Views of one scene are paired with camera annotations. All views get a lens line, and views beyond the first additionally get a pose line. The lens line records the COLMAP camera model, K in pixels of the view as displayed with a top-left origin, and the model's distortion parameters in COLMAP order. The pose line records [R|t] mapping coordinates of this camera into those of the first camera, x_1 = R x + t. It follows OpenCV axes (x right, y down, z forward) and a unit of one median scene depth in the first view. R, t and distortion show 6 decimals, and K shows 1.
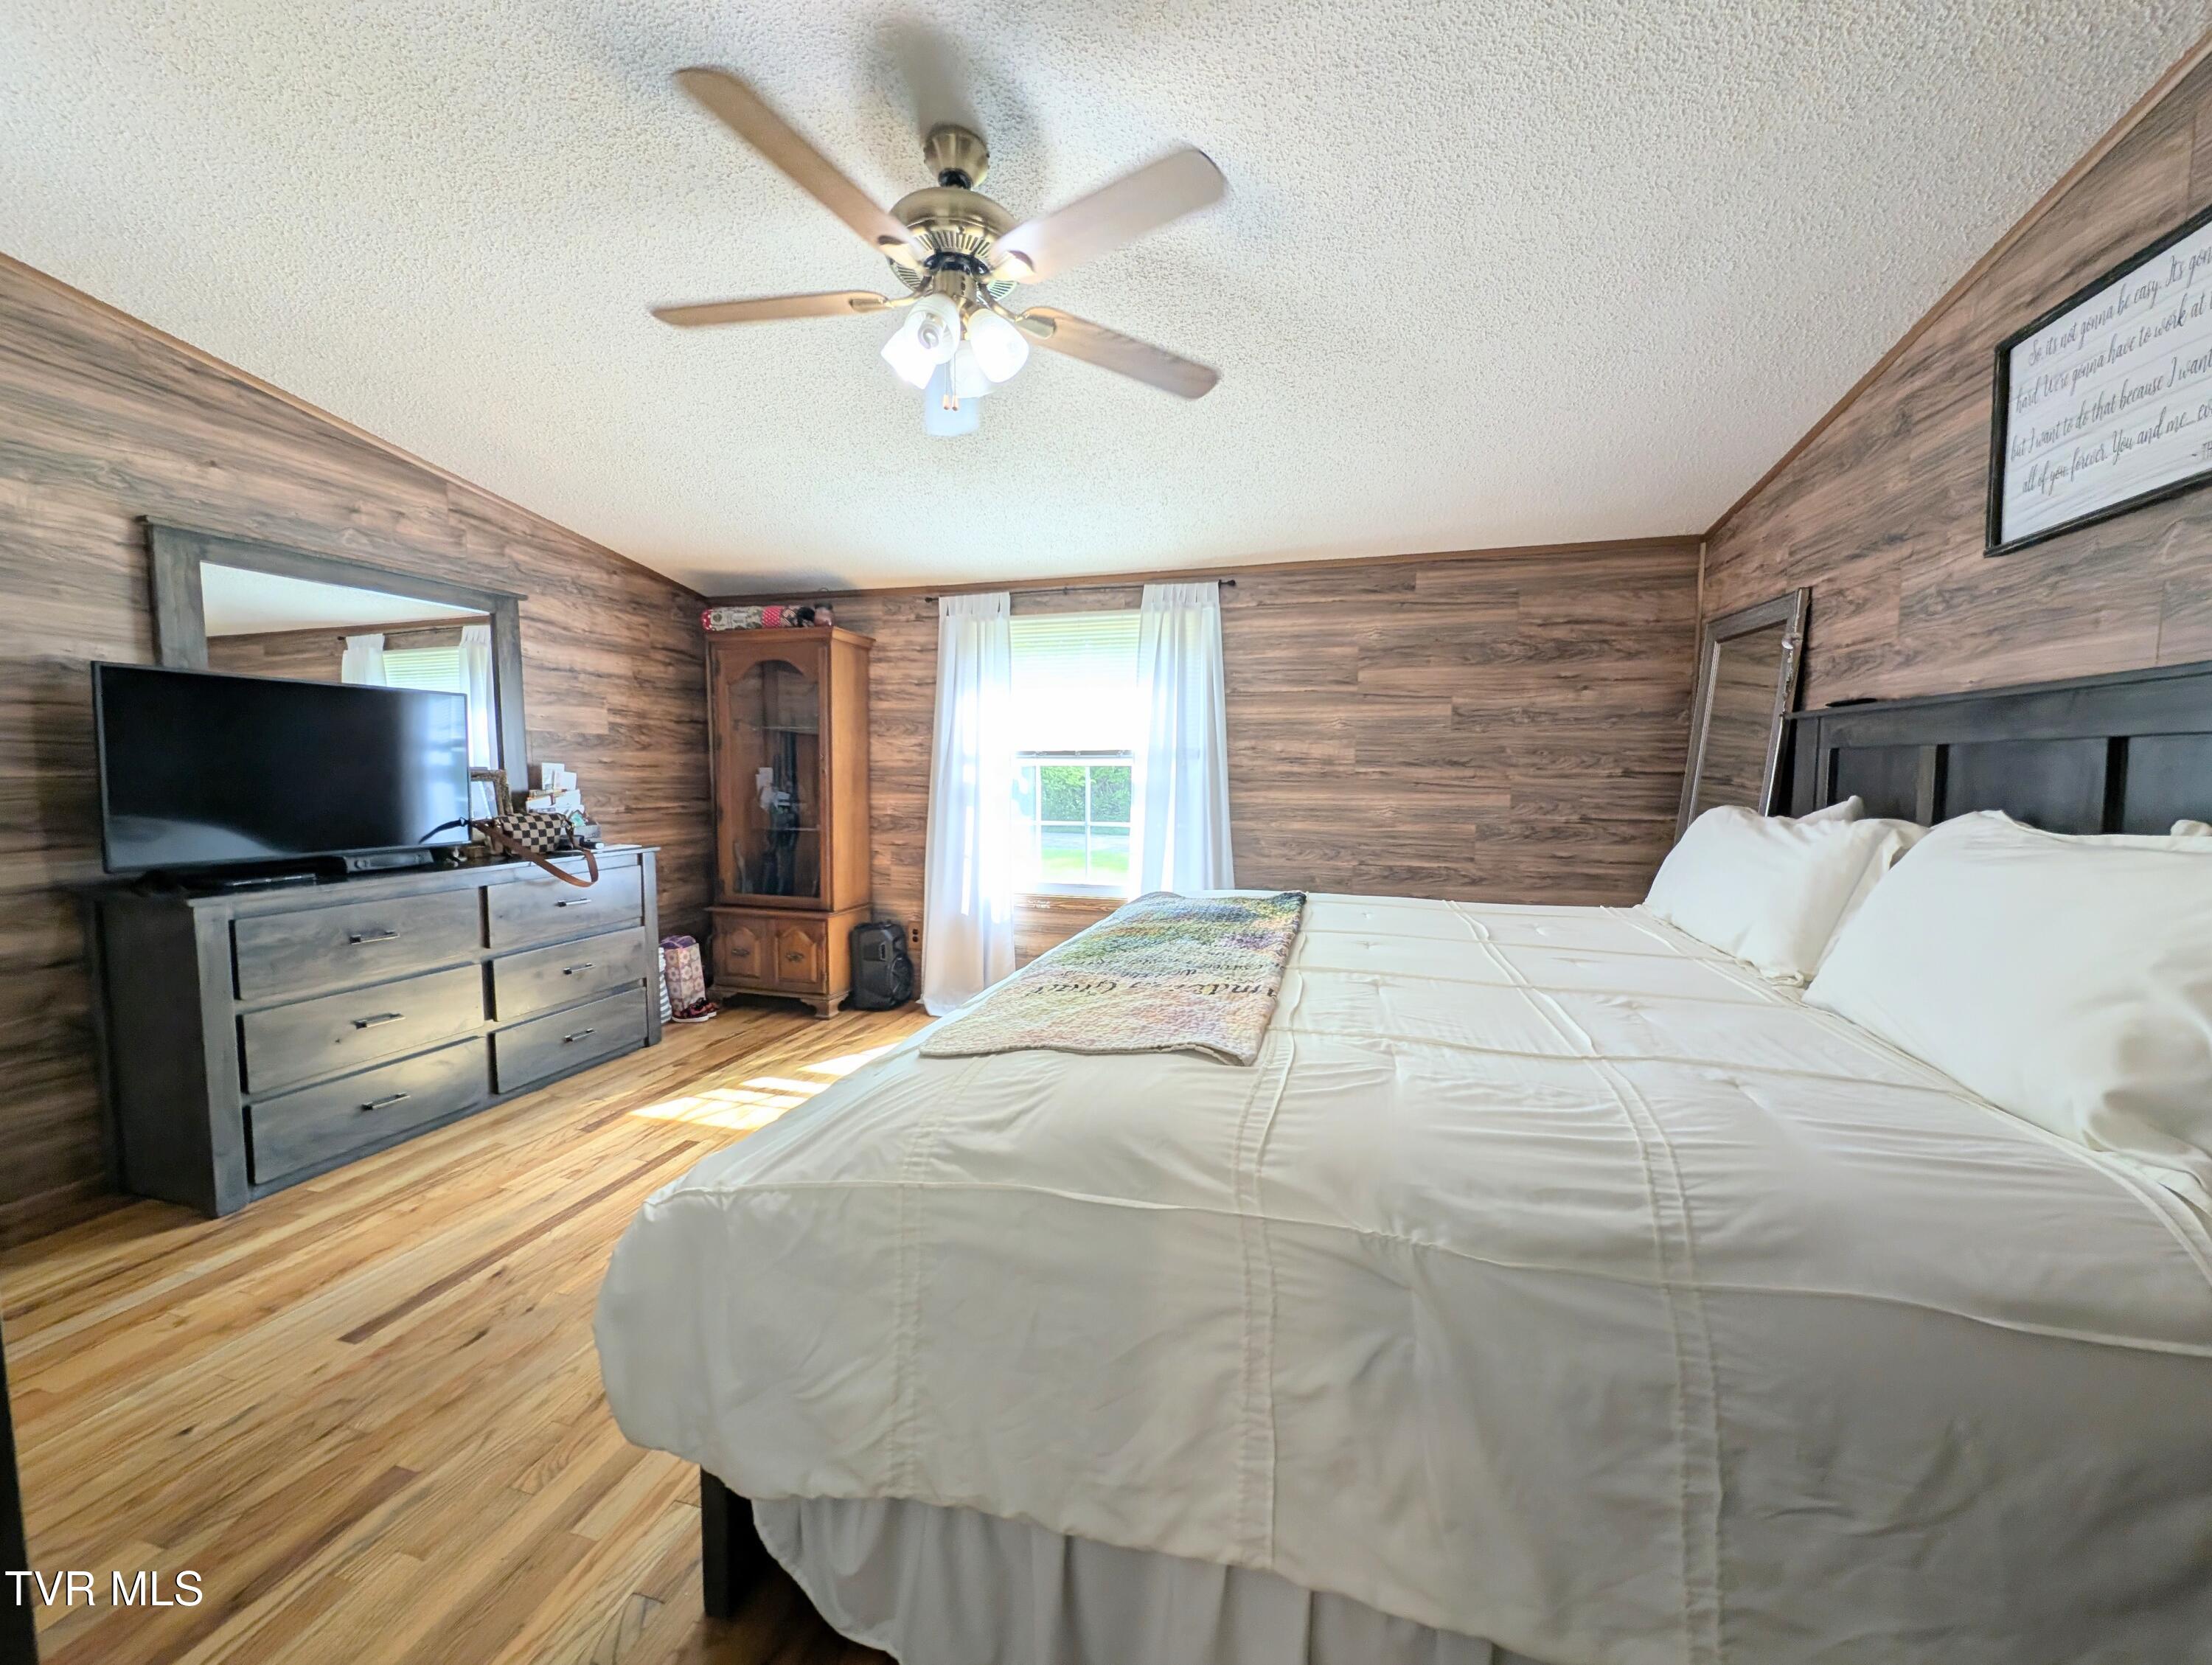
lens RADIAL K [[818.8, 0, 1106.0], [0, 818.8, 832.5], [0, 0, 1]] dist [0.000828, -0.000473]
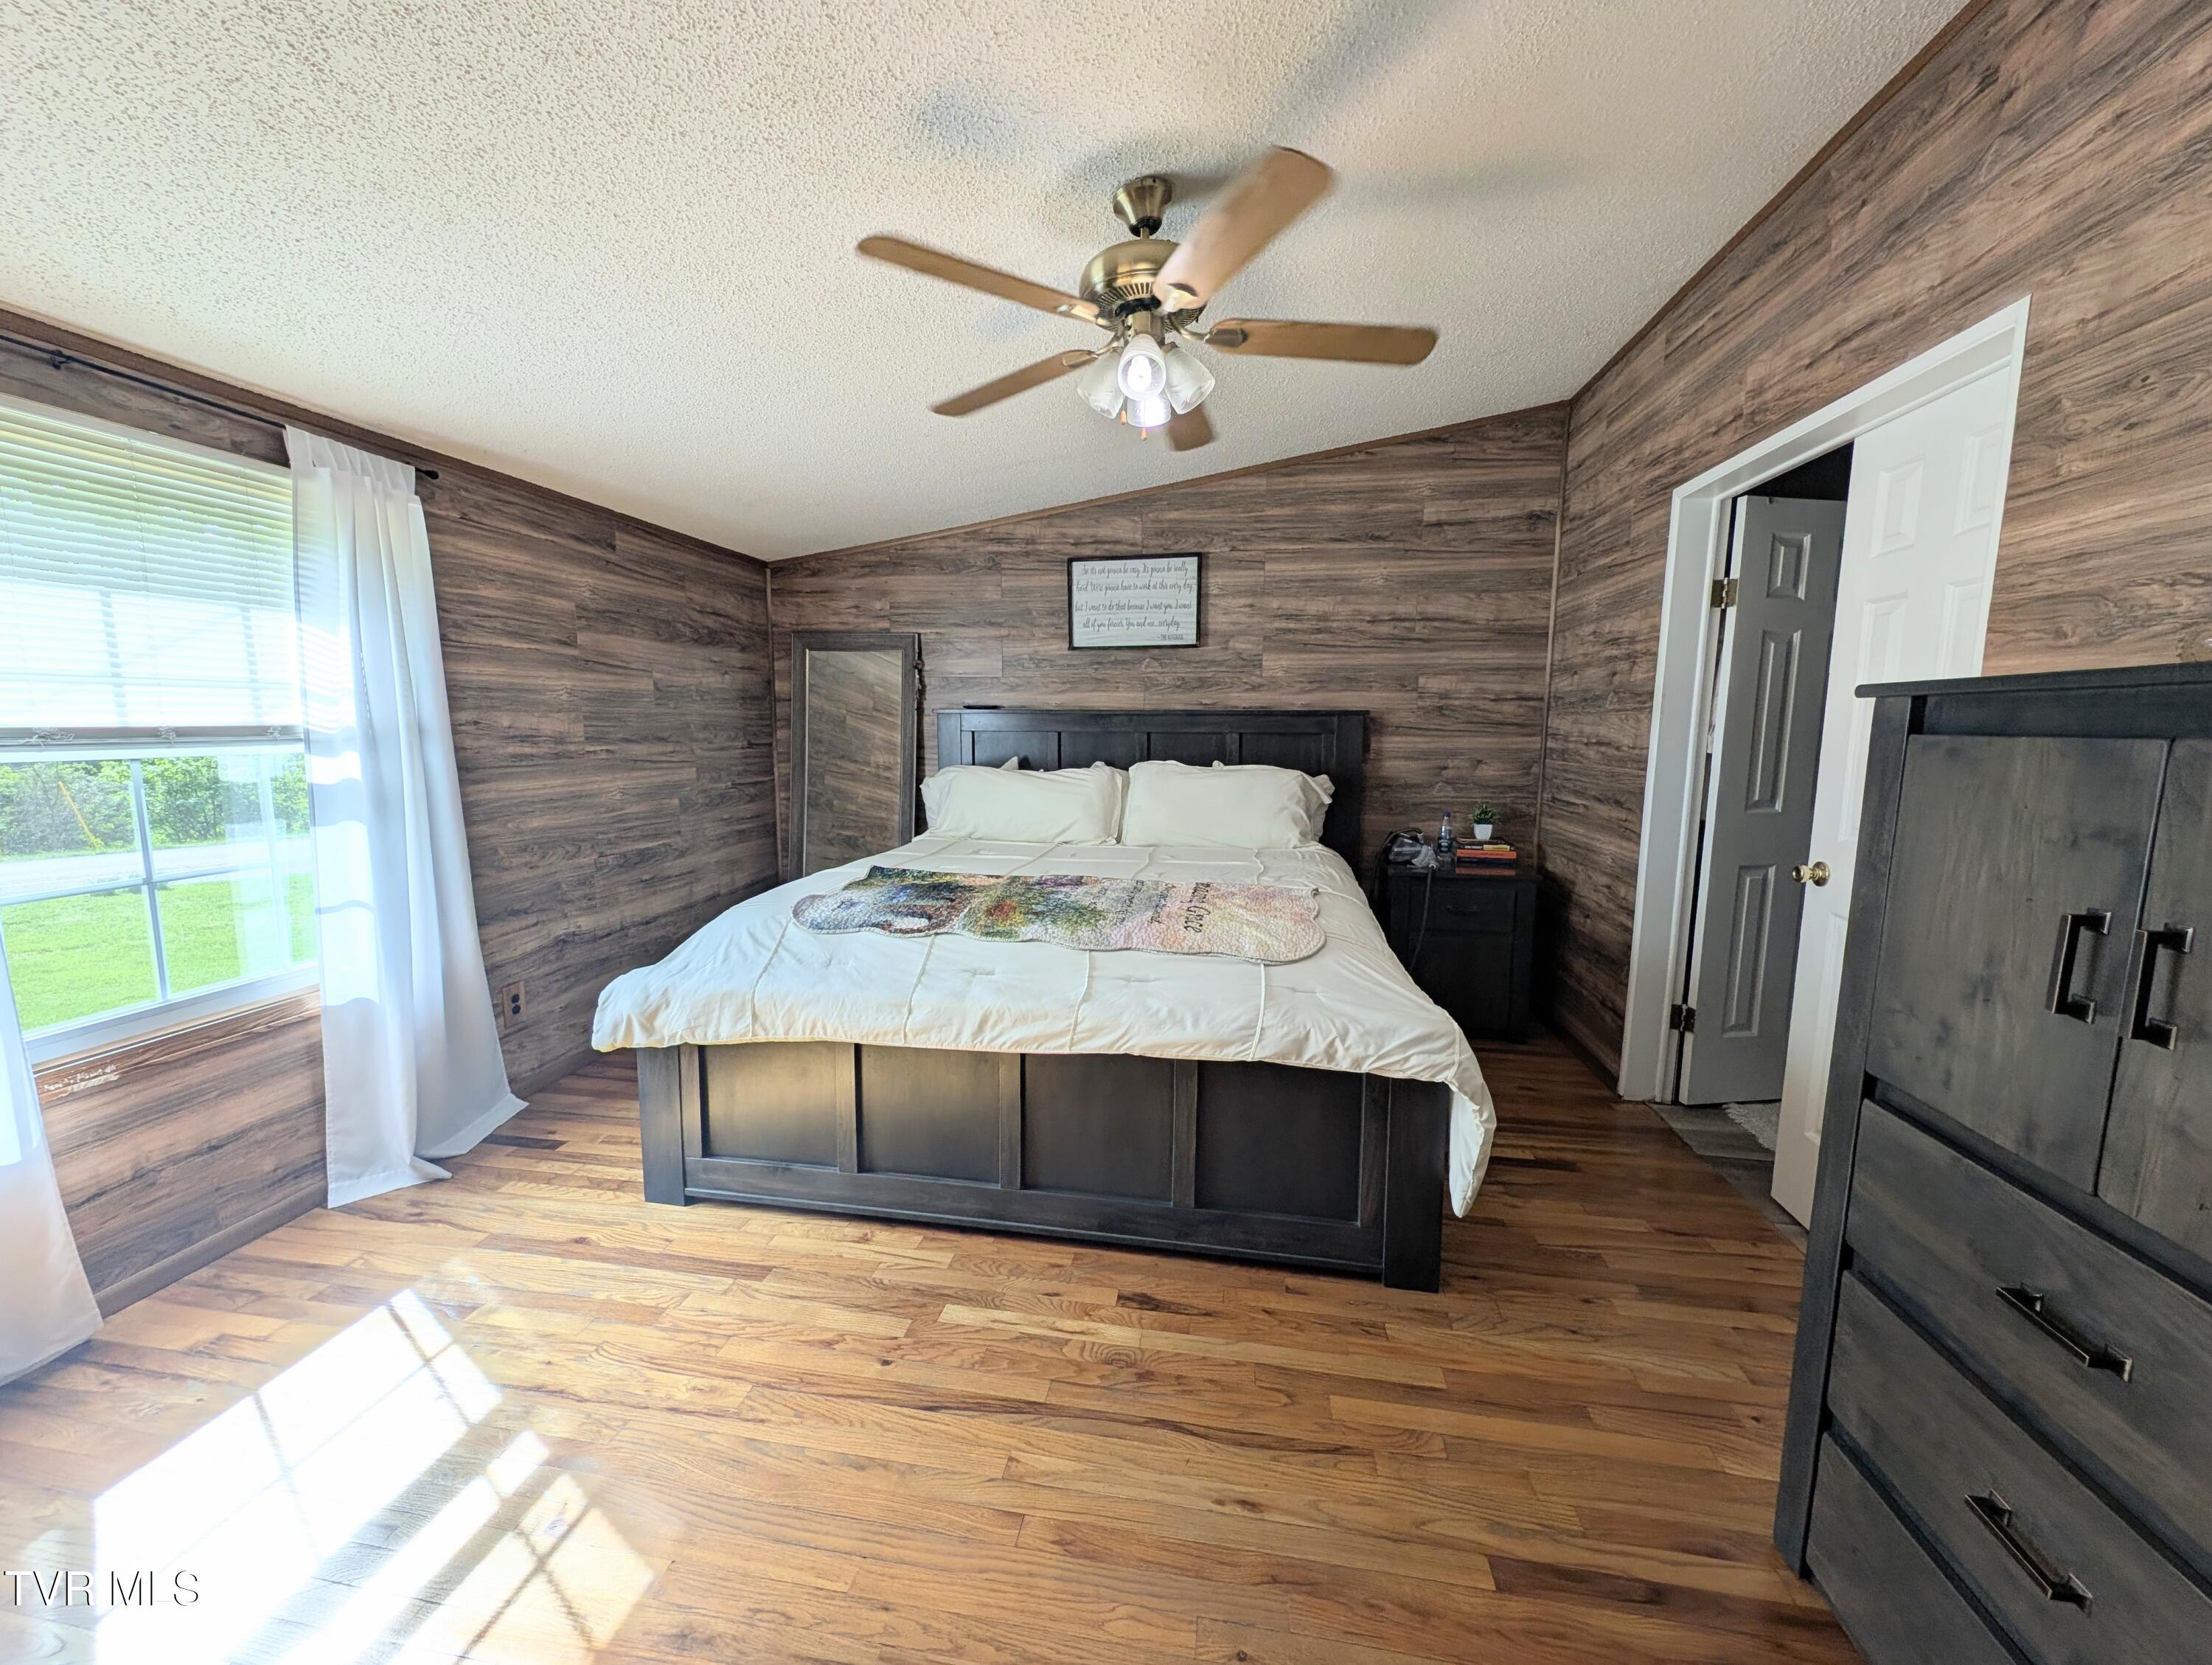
lens RADIAL K [[818.8, 0, 1106.0], [0, 818.8, 832.5], [0, 0, 1]] dist [0.000828, -0.000473]
pose [[-0.096985, -0.133356, 0.986311, -0.621748], [0.074486, 0.987231, 0.140805, -0.072134], [-0.992495, 0.087122, -0.085813, 0.557981]]
